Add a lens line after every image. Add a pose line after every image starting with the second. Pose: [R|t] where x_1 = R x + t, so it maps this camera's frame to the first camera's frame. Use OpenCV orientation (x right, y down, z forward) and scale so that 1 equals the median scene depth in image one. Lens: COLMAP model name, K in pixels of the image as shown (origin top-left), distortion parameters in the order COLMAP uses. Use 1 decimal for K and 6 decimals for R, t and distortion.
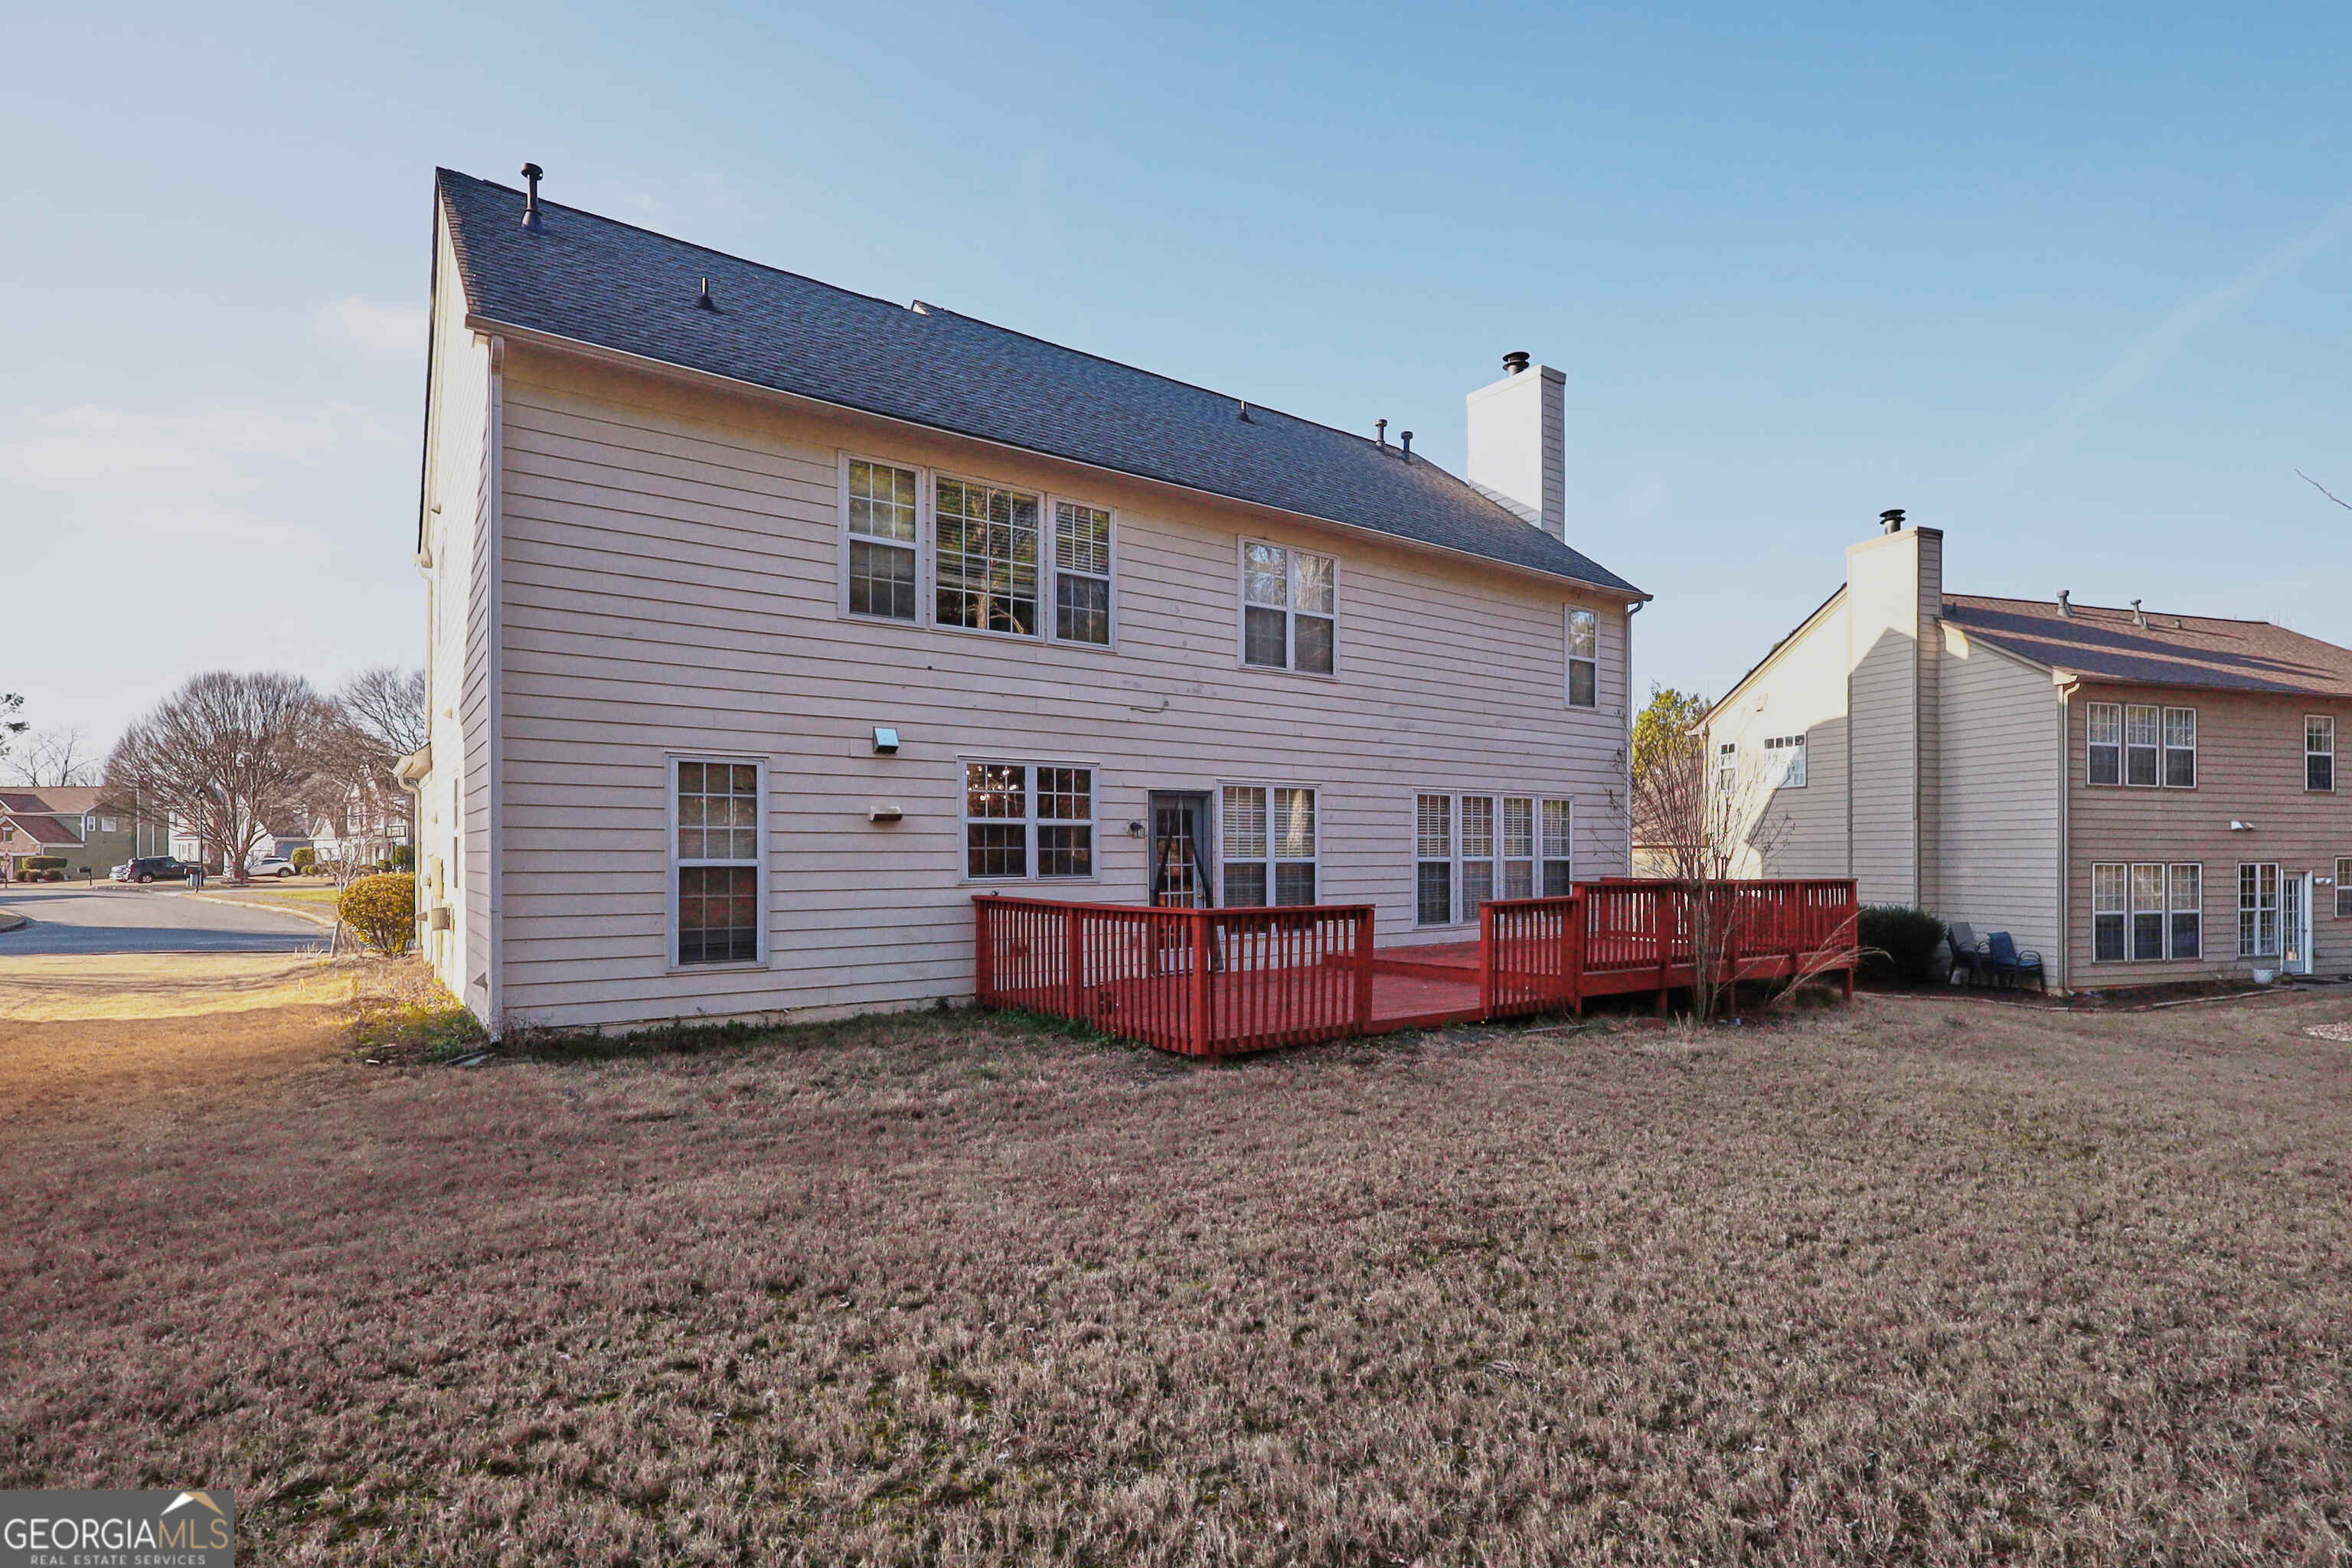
lens RADIAL K [[1102.9, 0, 1234.4], [0, 1102.9, 837.2], [0, 0, 1]] dist [-0.006876, 0.002819]
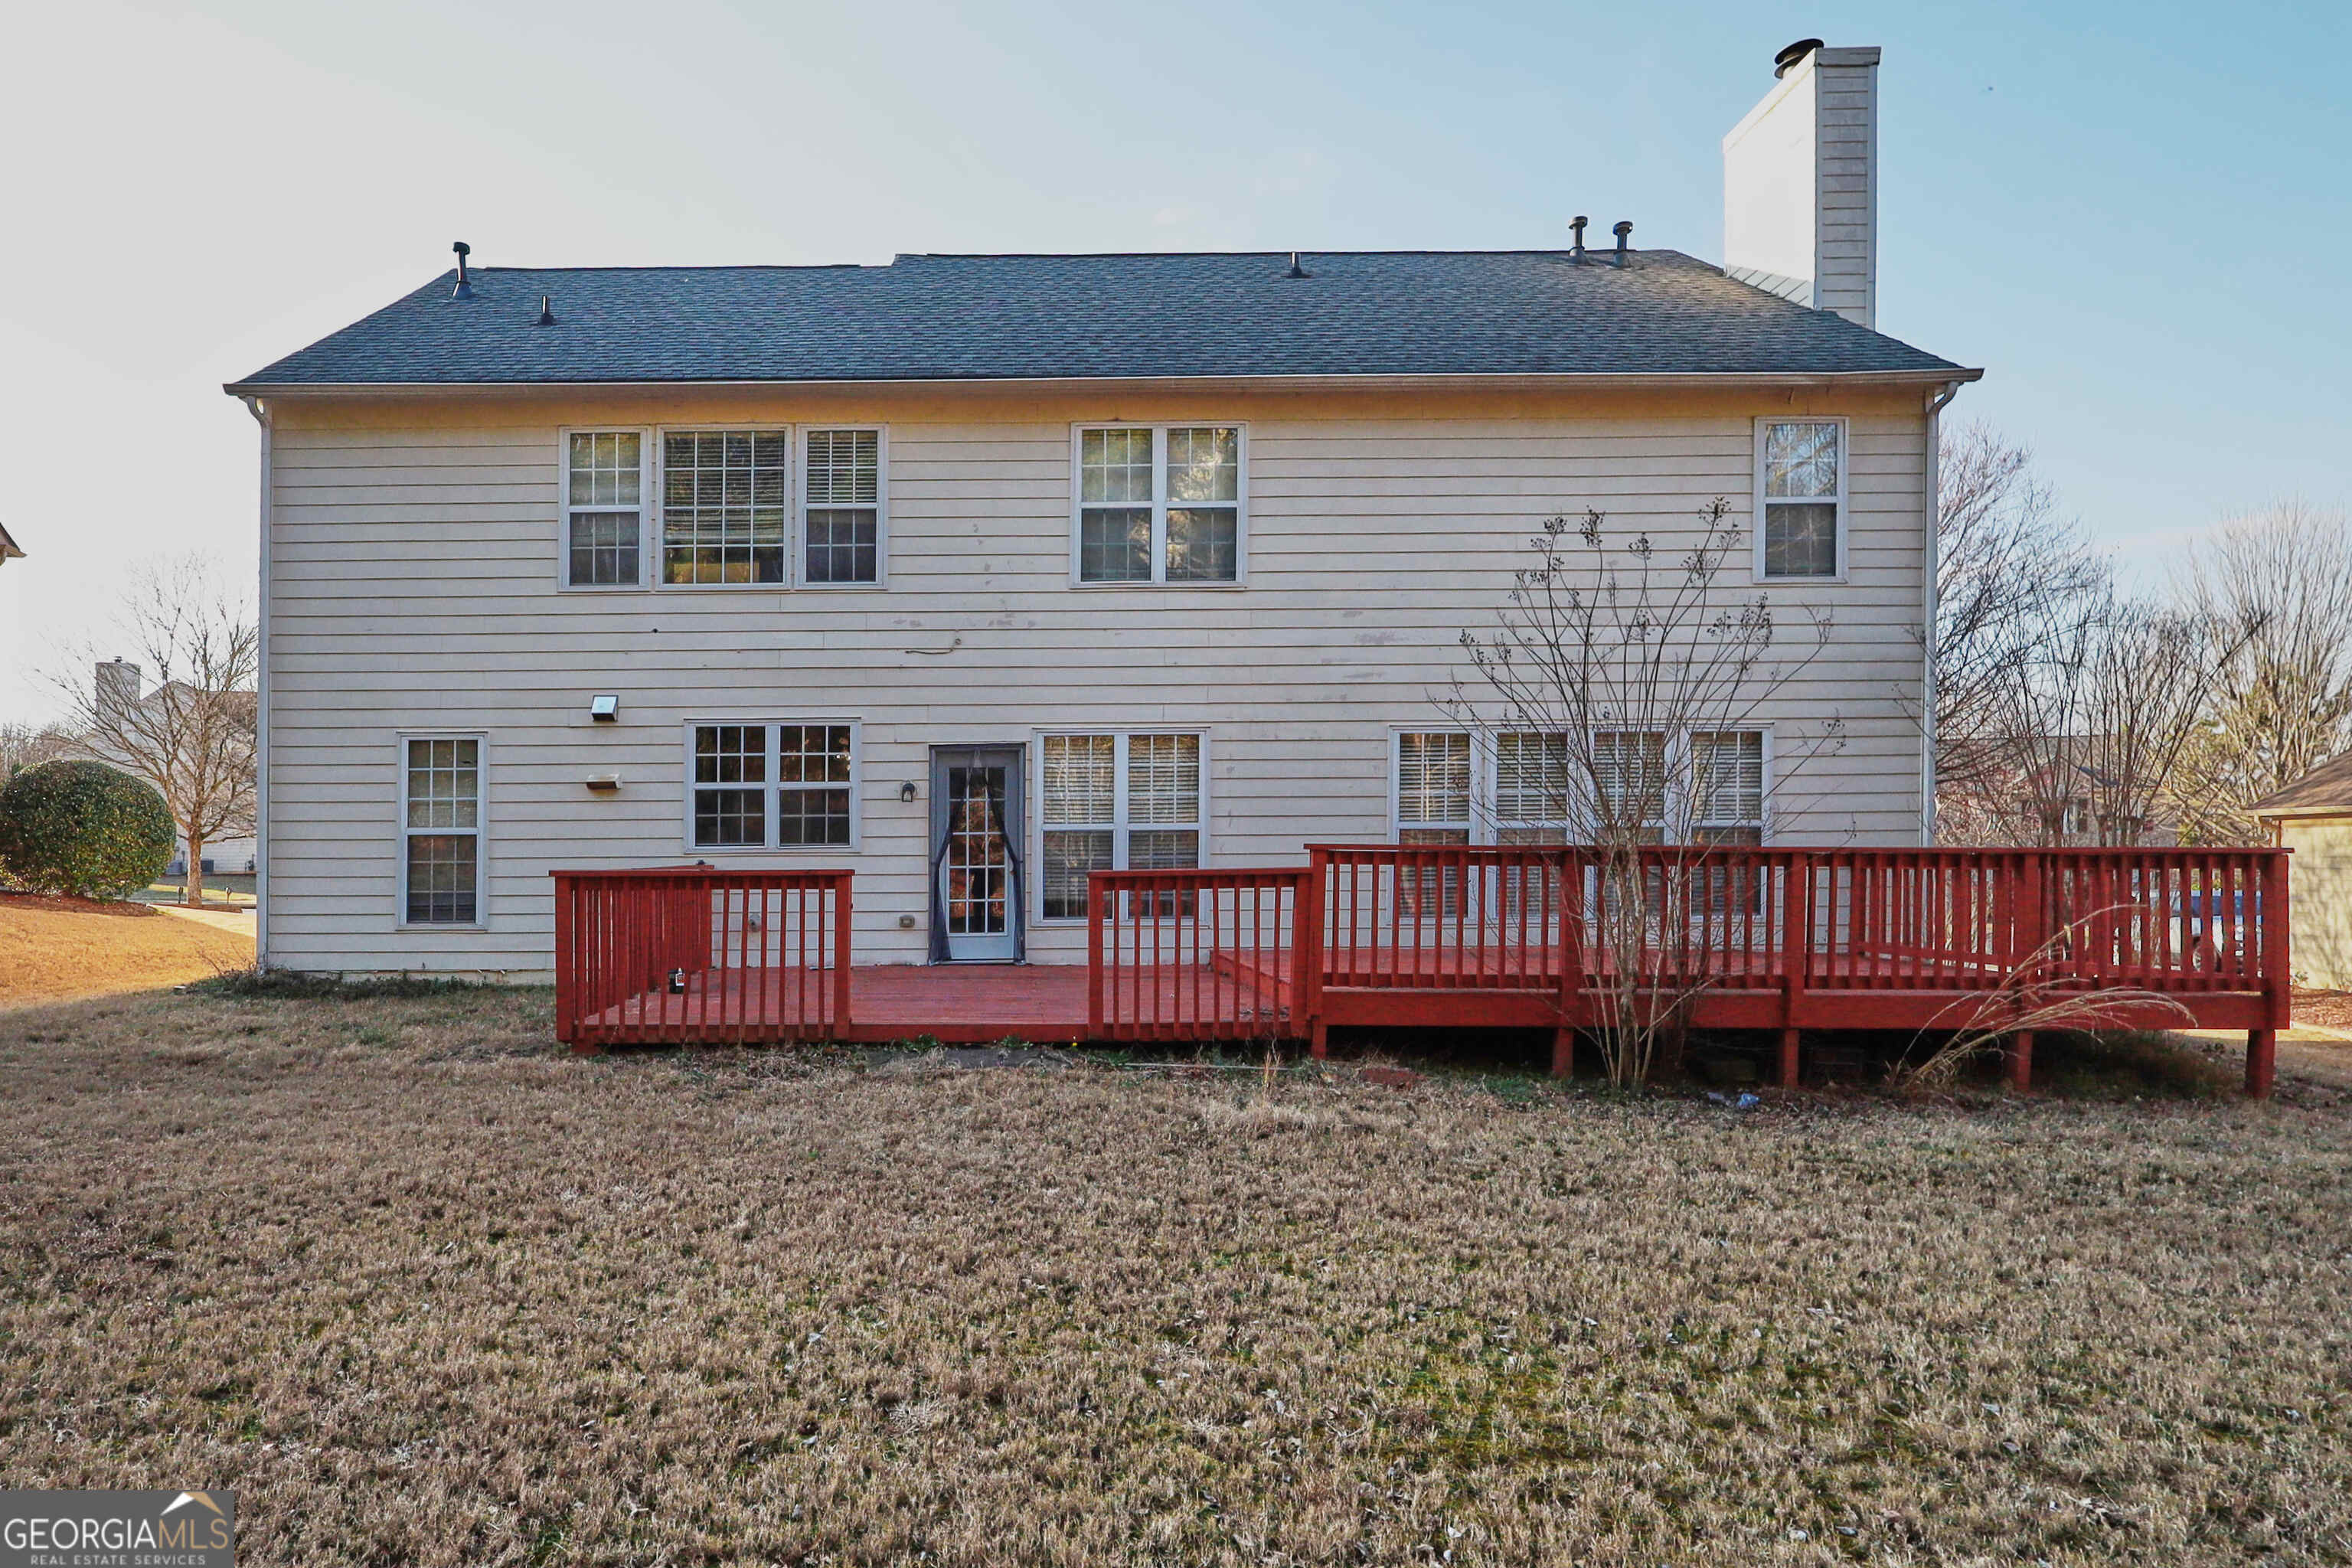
lens RADIAL K [[1102.9, 0, 1174.3], [0, 1102.9, 807.9], [0, 0, 1]] dist [-0.006876, 0.002819]
pose [[0.802349, -0.010539, -0.596762, 0.625917], [0.014925, 0.999886, 0.002408, 0.006873], [0.596669, -0.010838, 0.802415, 0.459397]]
